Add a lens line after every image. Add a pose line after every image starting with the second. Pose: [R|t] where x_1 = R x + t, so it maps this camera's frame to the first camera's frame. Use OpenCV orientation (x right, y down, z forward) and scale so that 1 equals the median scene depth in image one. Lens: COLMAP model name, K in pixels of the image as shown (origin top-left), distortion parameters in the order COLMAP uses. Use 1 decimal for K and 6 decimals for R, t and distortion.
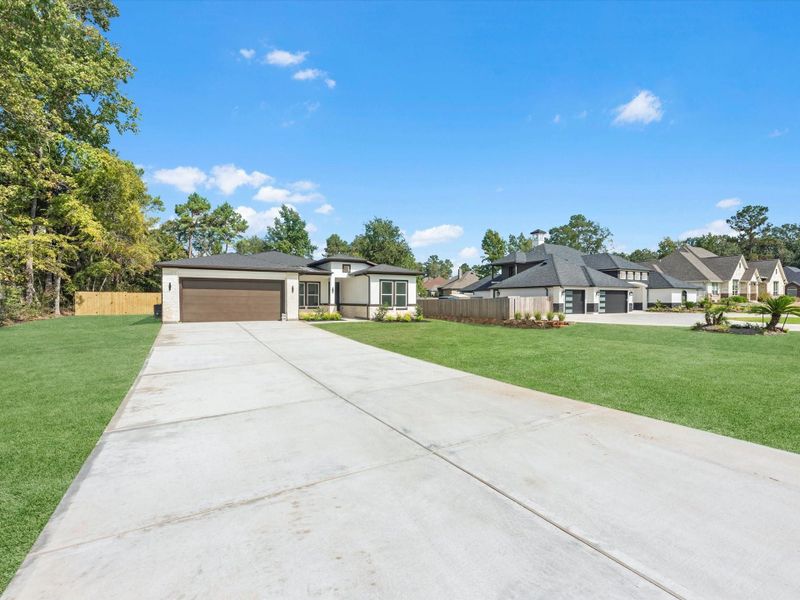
lens RADIAL K [[367.3, 0, 401.9], [0, 367.3, 305.8], [0, 0, 1]] dist [0.000693, 0.000343]
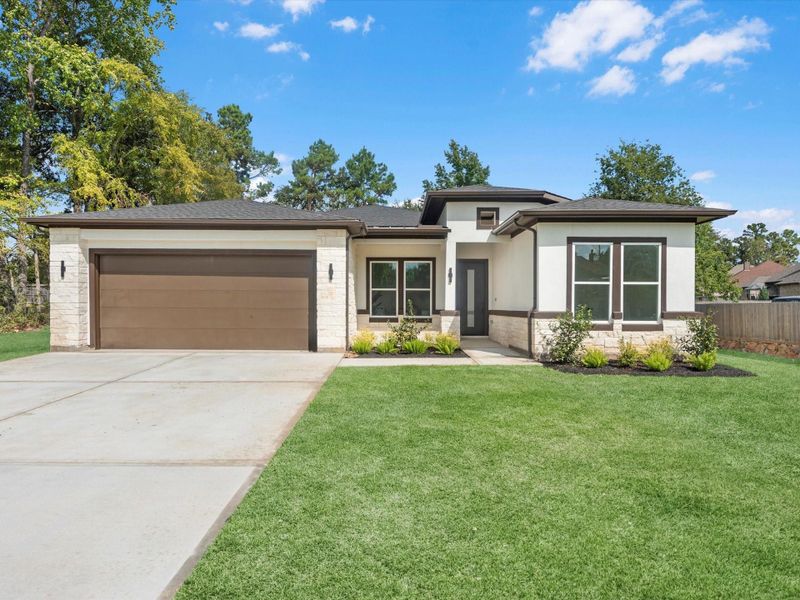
lens RADIAL K [[538.3, 0, 398.1], [0, 538.3, 317.6], [0, 0, 1]] dist [-0.005919, -0.000275]
pose [[0.877516, 0.011792, -0.479402, 0.036780], [-0.009842, 0.999930, 0.006580, -0.000973], [0.479446, -0.001056, 0.877571, 0.471568]]
